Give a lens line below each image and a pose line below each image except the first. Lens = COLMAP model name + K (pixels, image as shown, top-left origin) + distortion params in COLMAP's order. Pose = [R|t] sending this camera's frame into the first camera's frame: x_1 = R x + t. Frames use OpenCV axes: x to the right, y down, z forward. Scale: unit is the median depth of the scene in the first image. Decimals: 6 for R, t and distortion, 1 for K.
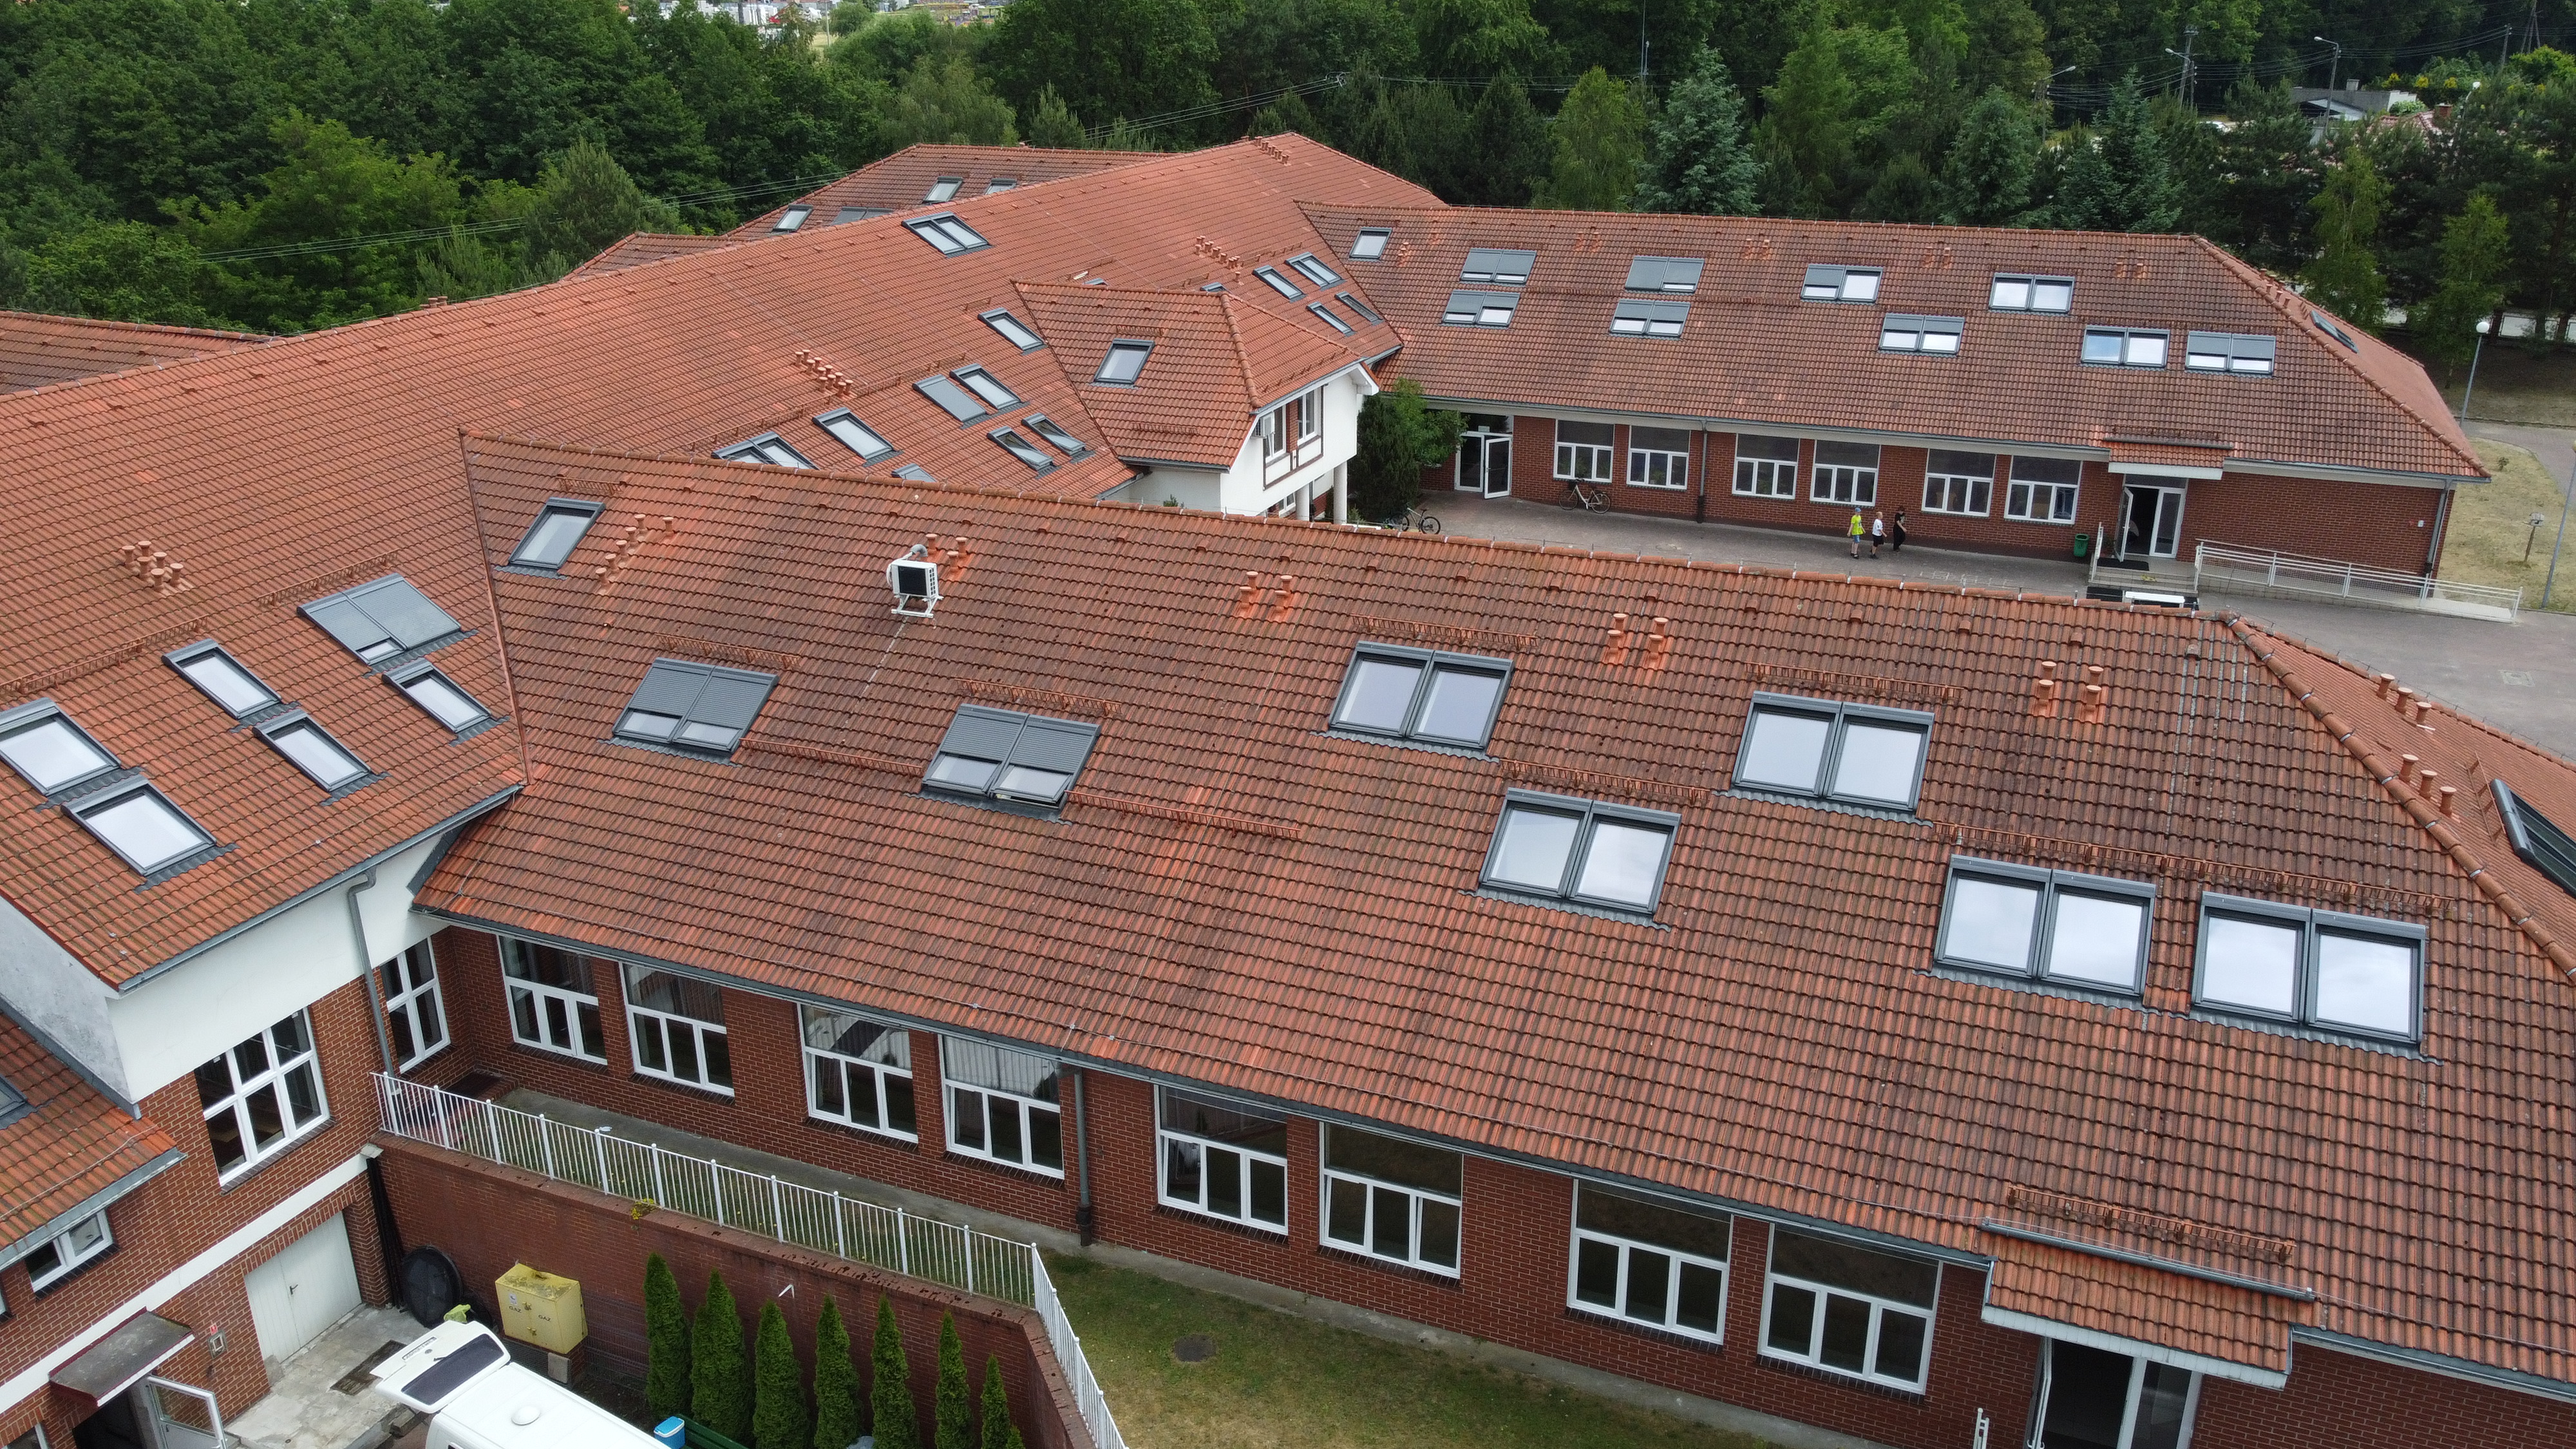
lens RADIAL K [[1948.7, 0, 1287.6], [0, 1948.7, 723.3], [0, 0, 1]] dist [0.003348, -0.009917]
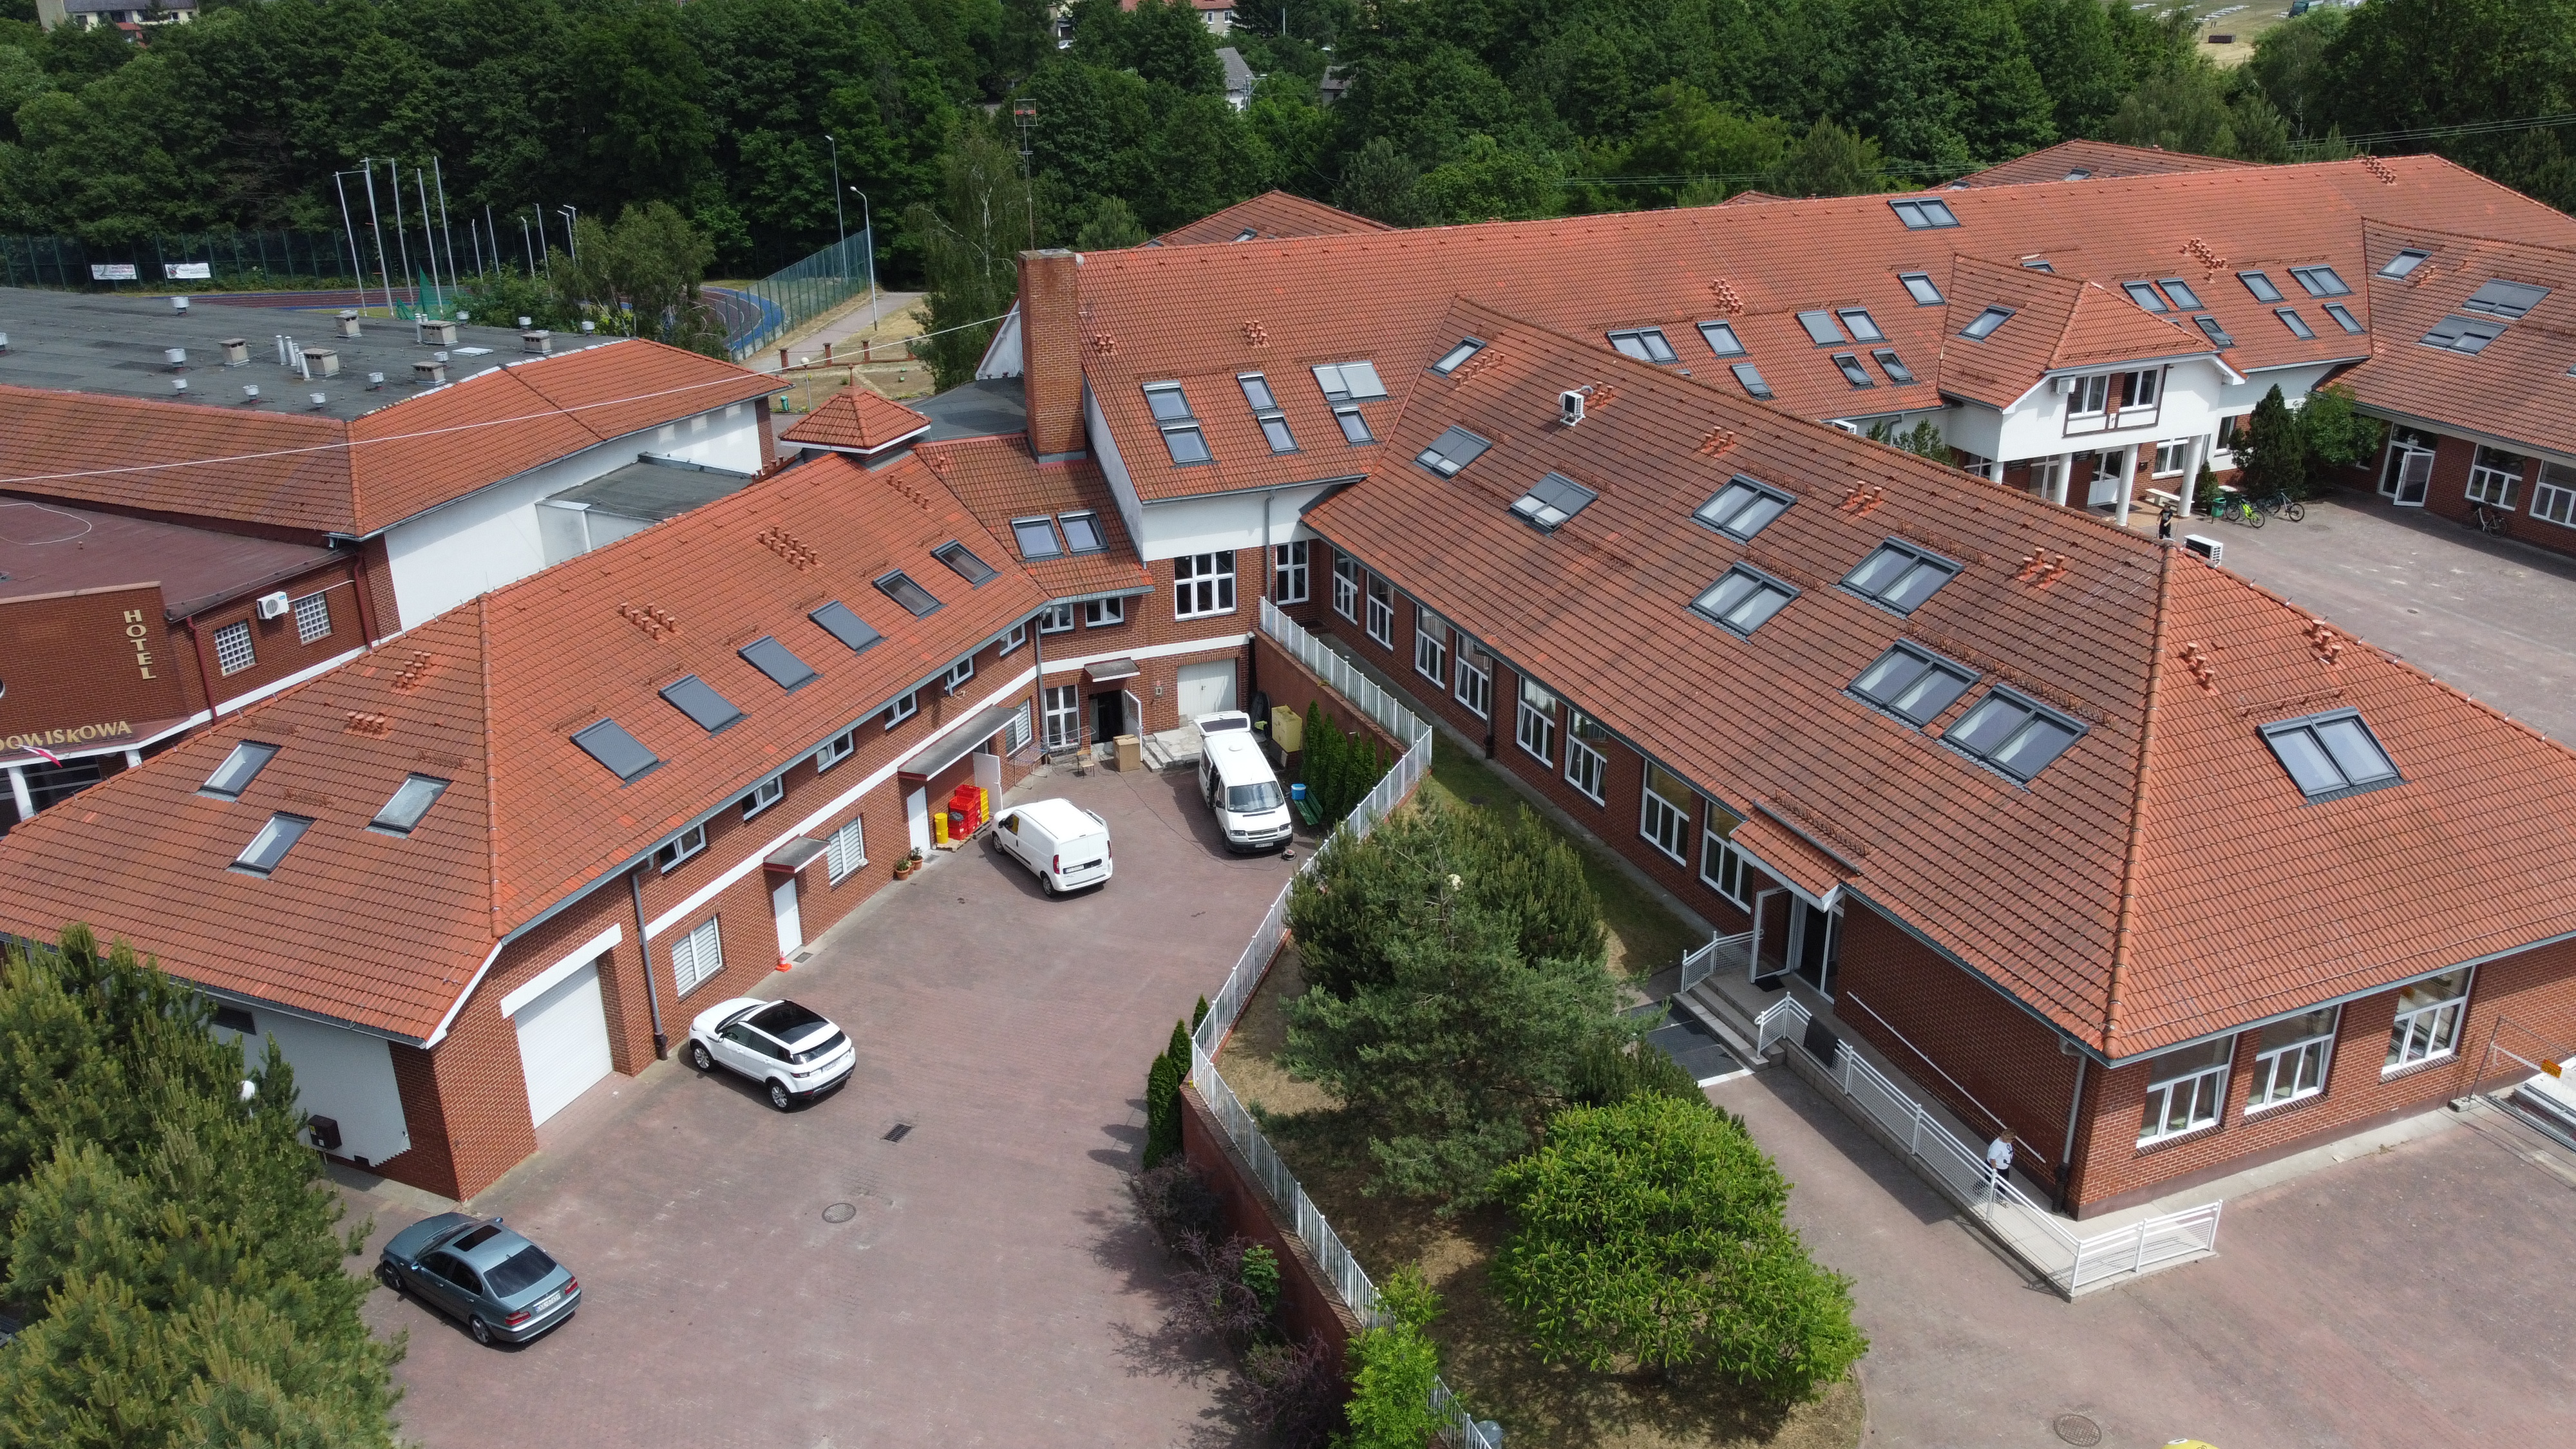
lens RADIAL K [[1948.7, 0, 1290.1], [0, 1948.7, 723.9], [0, 0, 1]] dist [0.003348, -0.009917]
pose [[0.716025, 0.267833, -0.644651, 0.837041], [-0.251067, 0.960479, 0.120185, 0.055290], [0.651363, 0.075795, 0.754971, -0.455294]]
